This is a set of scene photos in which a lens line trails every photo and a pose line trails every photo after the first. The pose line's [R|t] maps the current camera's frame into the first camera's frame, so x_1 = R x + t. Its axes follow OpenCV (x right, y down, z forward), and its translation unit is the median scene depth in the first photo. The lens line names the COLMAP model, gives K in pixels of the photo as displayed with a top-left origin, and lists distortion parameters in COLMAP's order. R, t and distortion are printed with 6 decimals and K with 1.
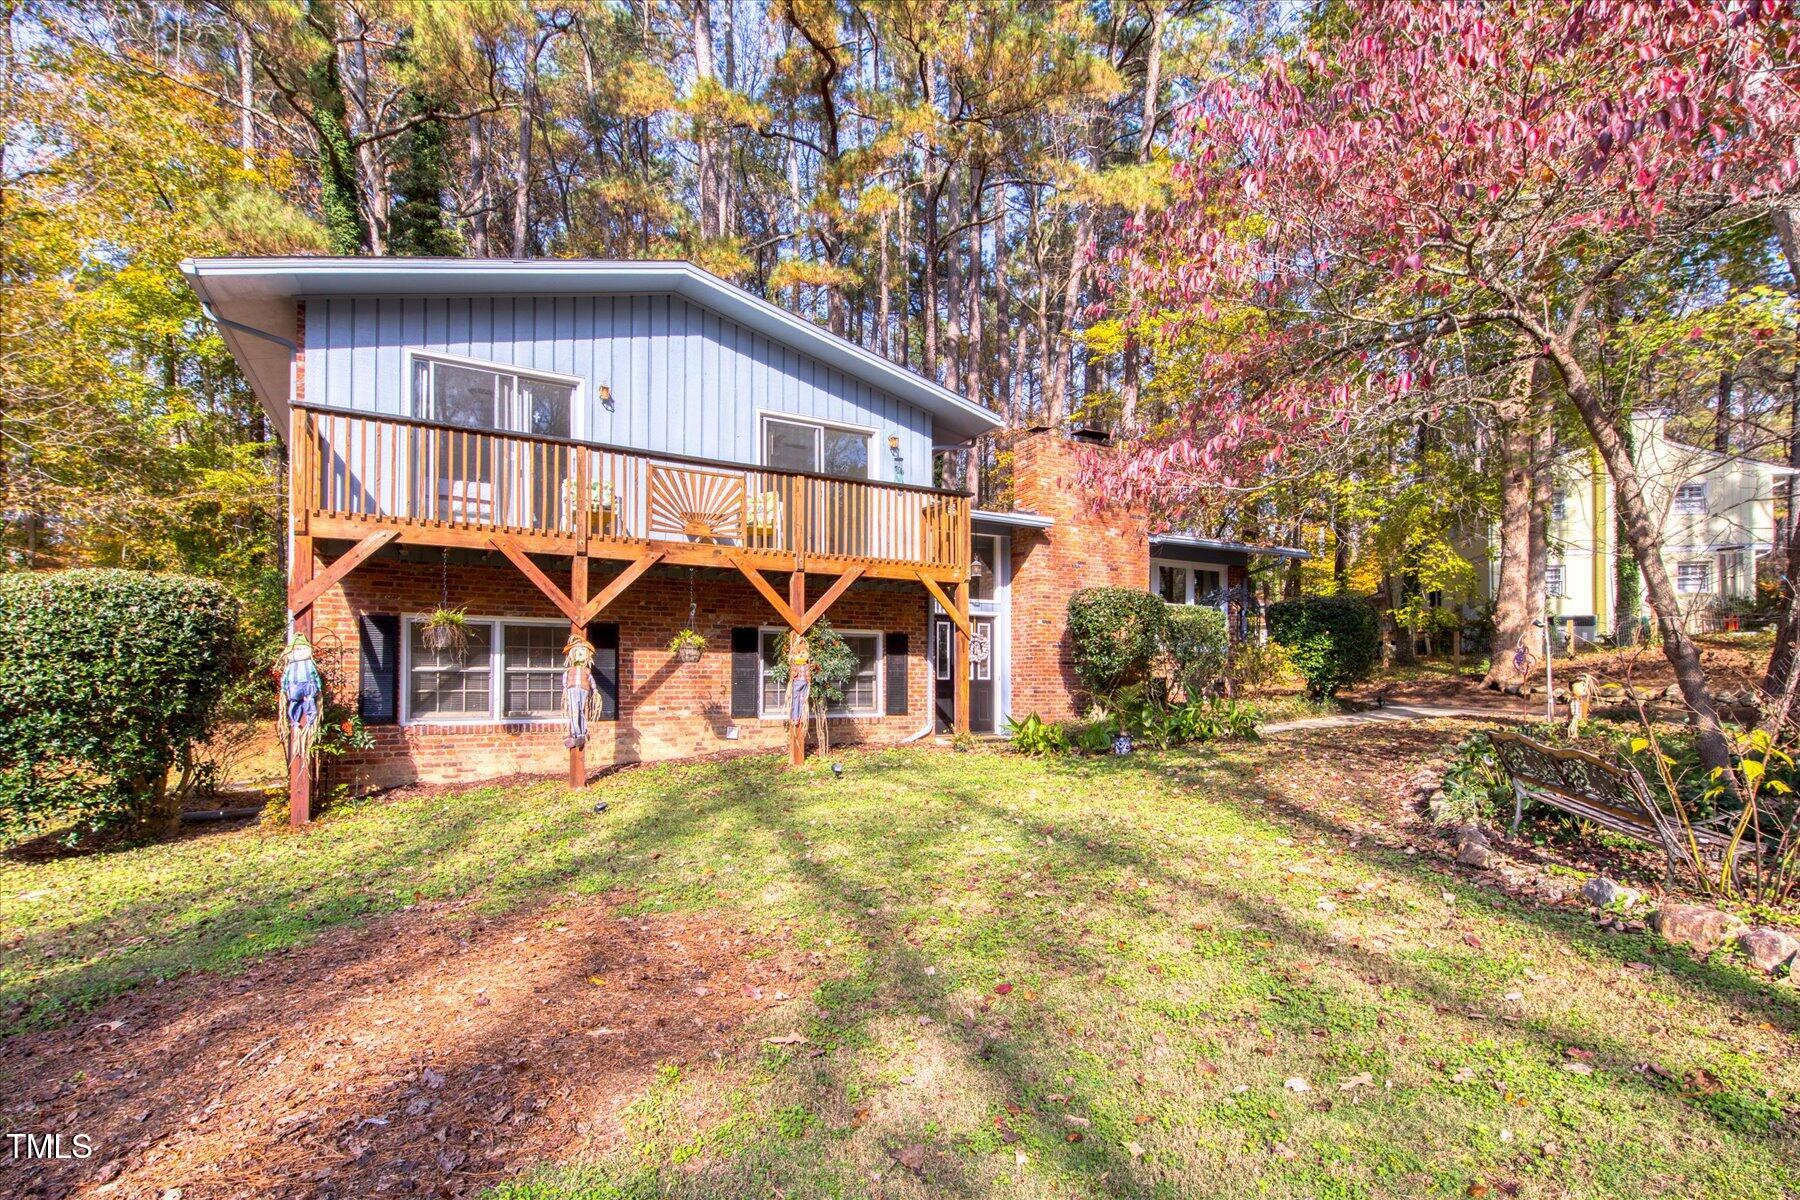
lens RADIAL K [[850.0, 0, 900.0], [0, 850.0, 674.5], [0, 0, 1]] dist [0.001455, 0.000208]
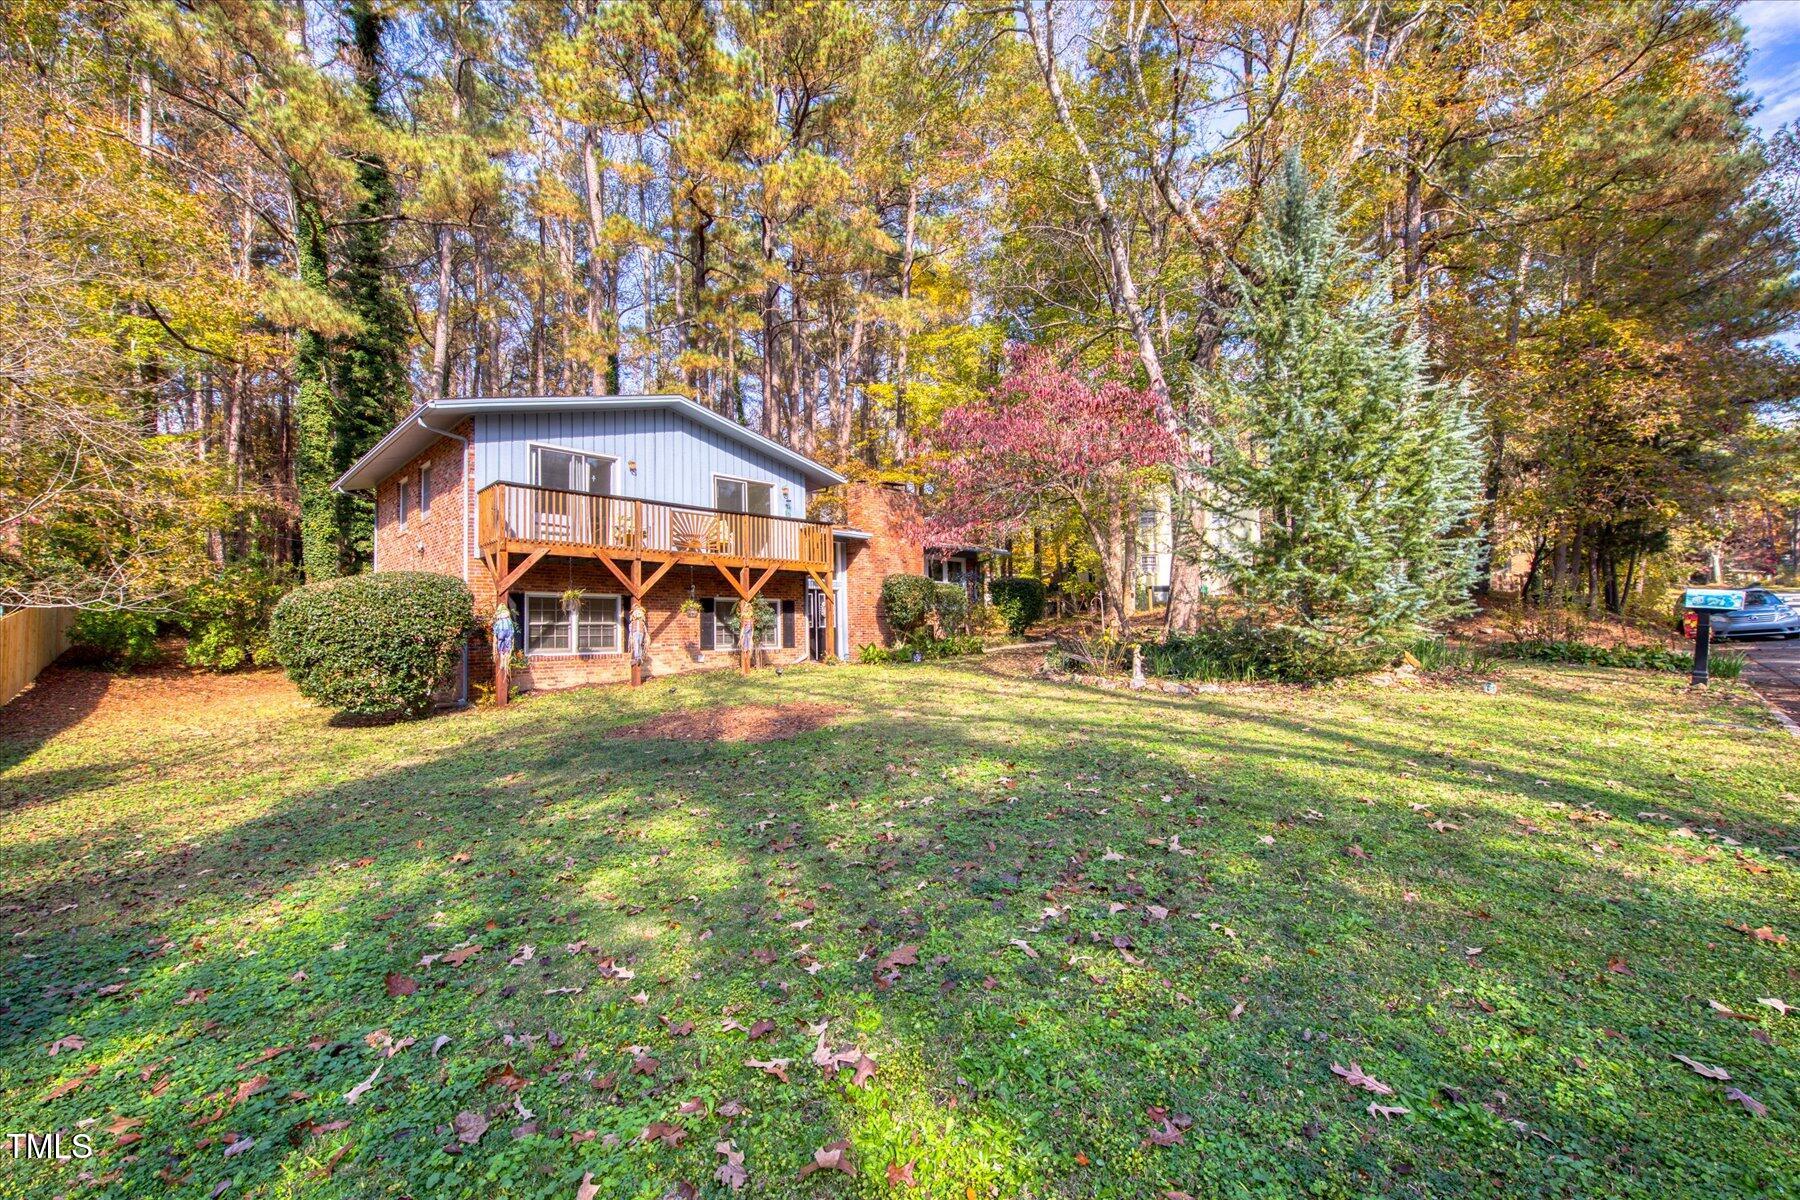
lens RADIAL K [[1320.8, 0, 900.0], [0, 1320.8, 600.0], [0, 0, 1]] dist [0.066839, -0.051626]
pose [[0.949868, -0.008346, 0.312540, -0.646989], [0.022237, 0.998916, -0.040906, 0.067708], [-0.311860, 0.045805, 0.949023, -1.672329]]
